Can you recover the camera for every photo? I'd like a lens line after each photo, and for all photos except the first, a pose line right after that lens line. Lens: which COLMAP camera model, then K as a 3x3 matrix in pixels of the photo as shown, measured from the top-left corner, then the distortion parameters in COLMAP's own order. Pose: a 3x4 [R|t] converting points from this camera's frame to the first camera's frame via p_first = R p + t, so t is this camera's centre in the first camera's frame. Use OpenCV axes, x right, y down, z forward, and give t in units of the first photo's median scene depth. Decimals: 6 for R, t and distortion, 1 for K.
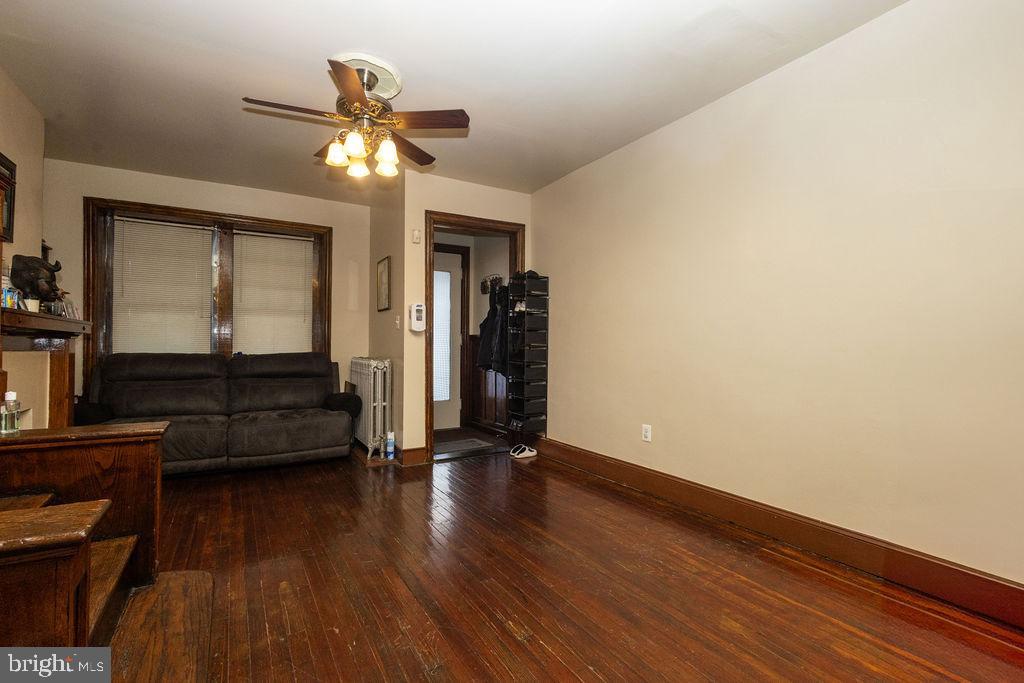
lens RADIAL K [[484.1, 0, 507.5], [0, 484.1, 345.9], [0, 0, 1]] dist [0.021749, -0.000924]
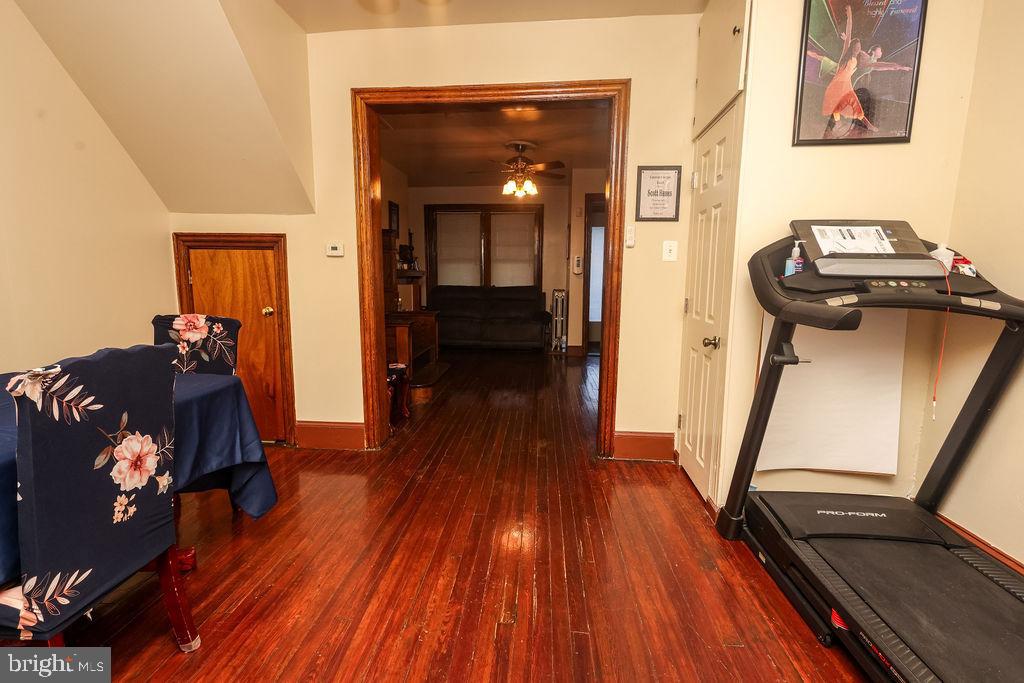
lens RADIAL K [[484.1, 0, 508.3], [0, 484.1, 342.4], [0, 0, 1]] dist [0.021749, -0.000924]
pose [[0.834794, 0.072580, -0.545757, 0.503661], [0.001786, 0.990910, 0.134513, -0.020929], [0.550559, -0.113265, 0.827077, -0.469163]]
